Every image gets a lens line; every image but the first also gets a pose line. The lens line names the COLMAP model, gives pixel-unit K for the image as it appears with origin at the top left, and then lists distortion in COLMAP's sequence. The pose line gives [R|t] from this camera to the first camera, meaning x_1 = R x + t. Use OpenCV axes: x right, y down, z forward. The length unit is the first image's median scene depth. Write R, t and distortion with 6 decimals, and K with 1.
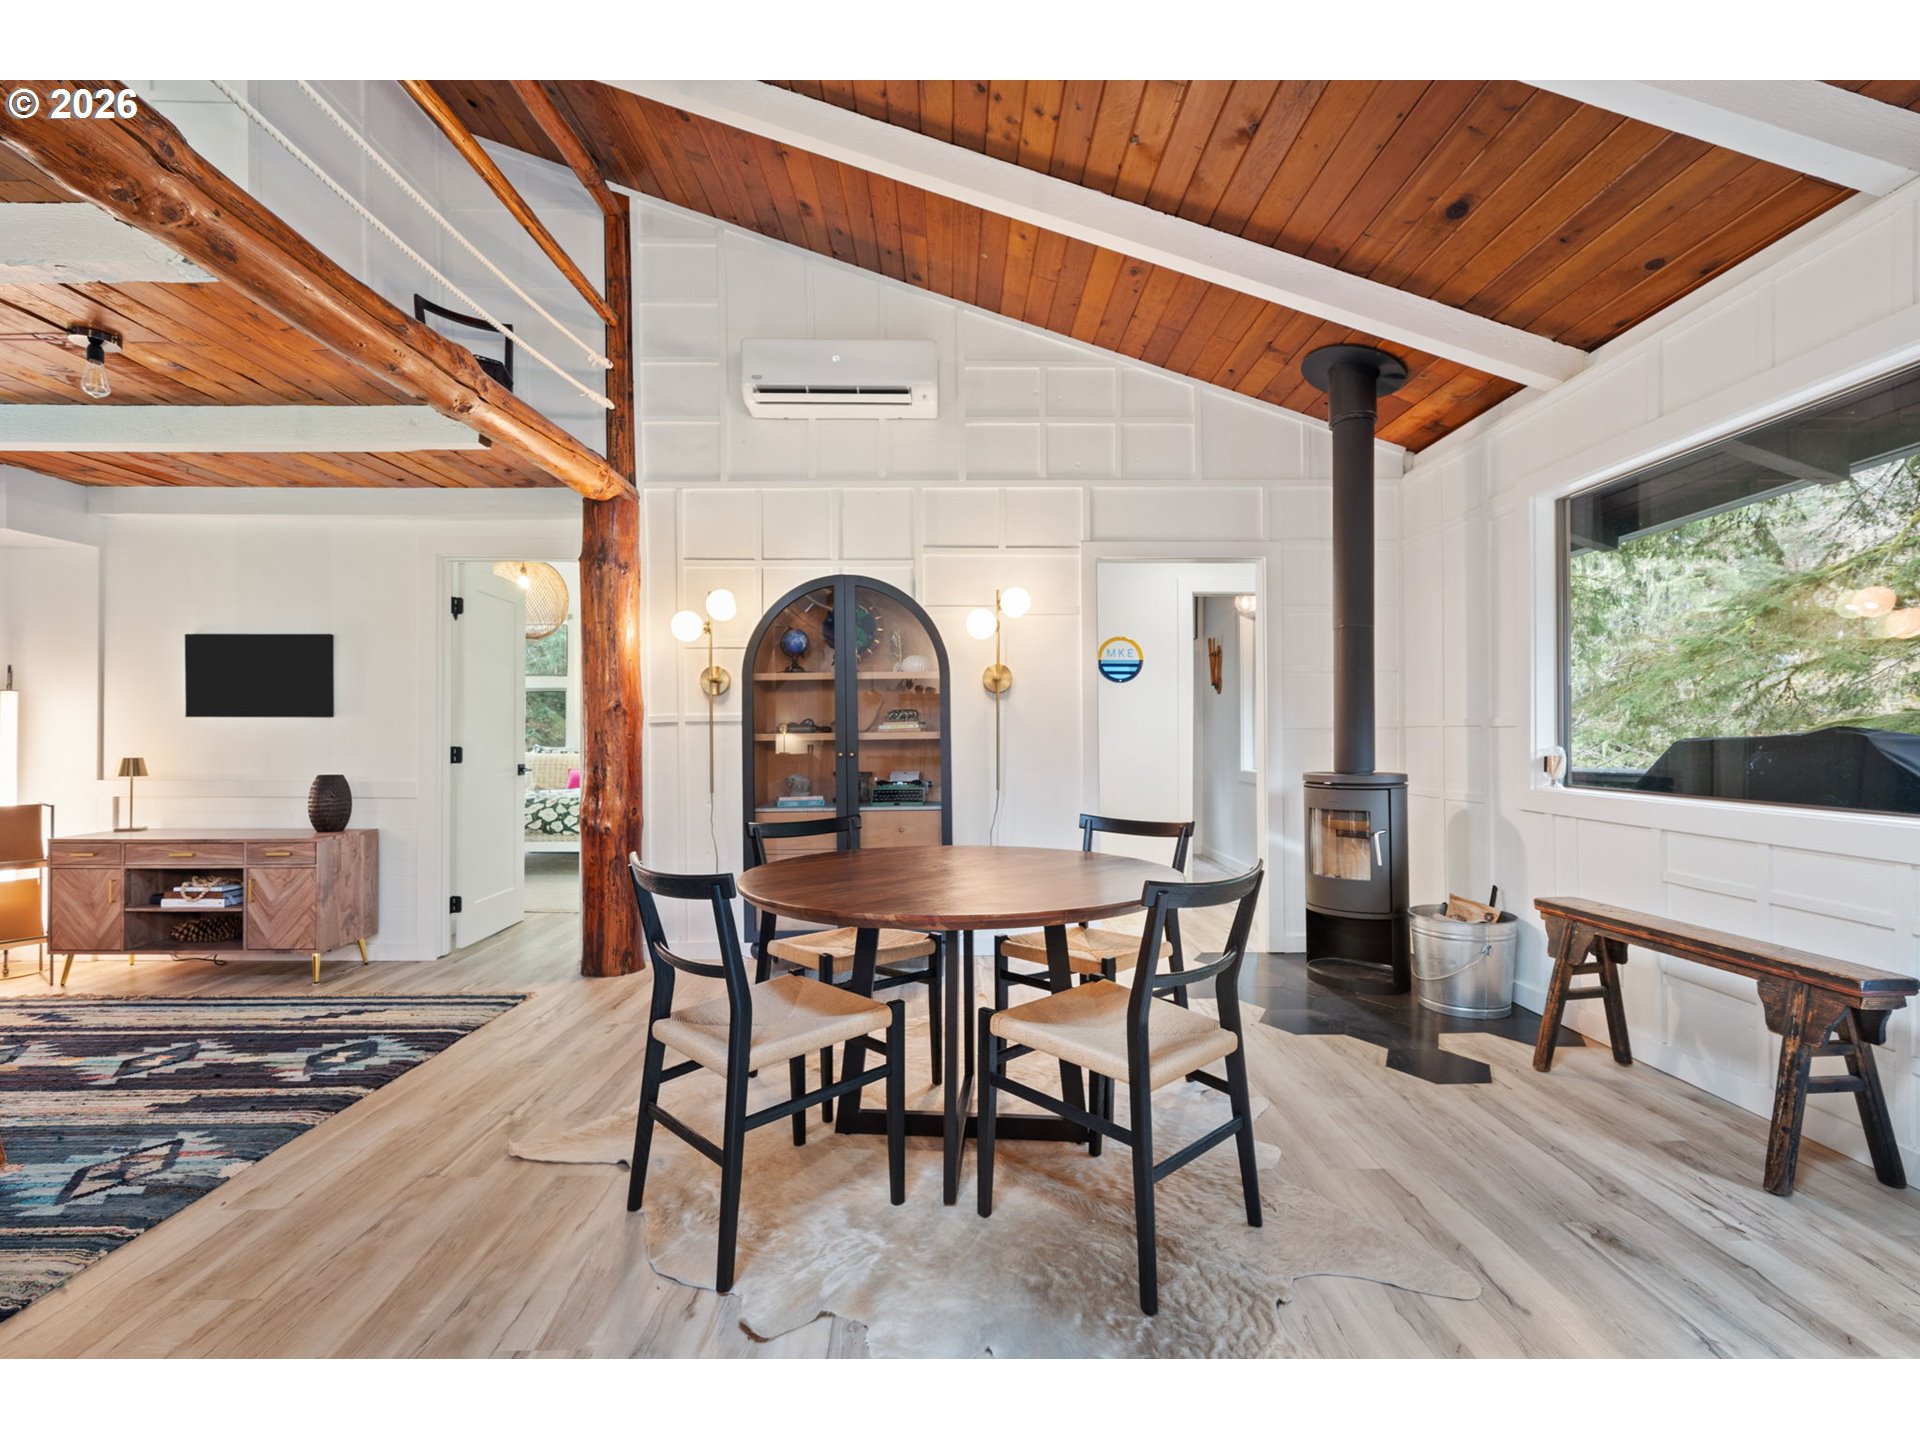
lens RADIAL K [[856.4, 0, 960.0], [0, 856.4, 720.0], [0, 0, 1]] dist [0.002734, 0.000402]
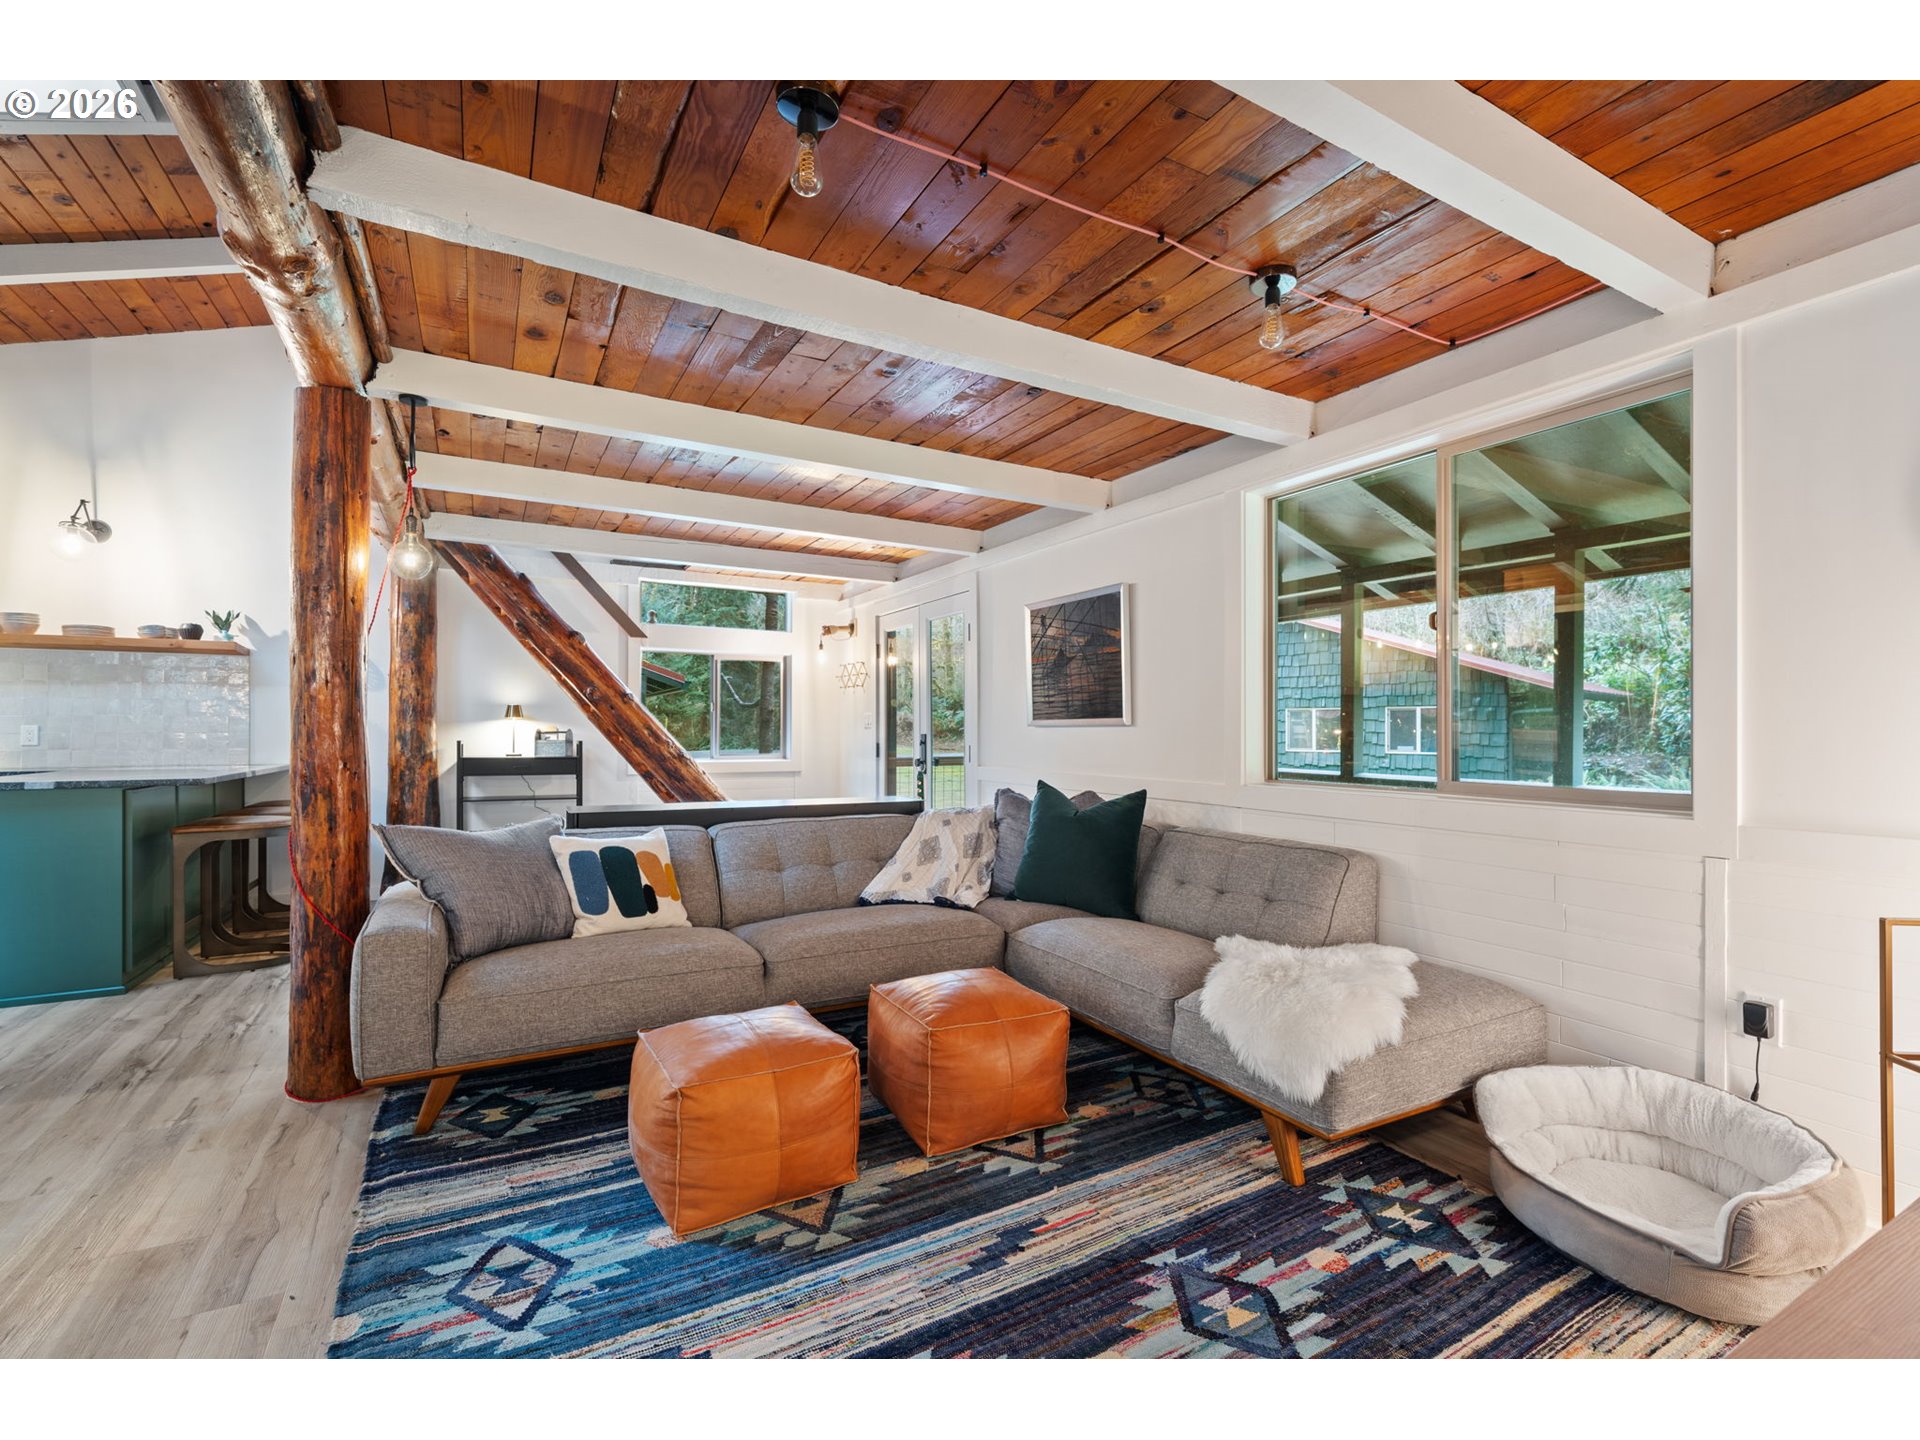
lens RADIAL K [[856.1, 0, 957.3], [0, 856.1, 729.6], [0, 0, 1]] dist [0.001698, 0.000012]
pose [[-0.876961, -0.000712, -0.480561, -0.584040], [0.004293, 0.999947, -0.009316, 0.013178], [0.480543, -0.010233, -0.876912, 1.165800]]
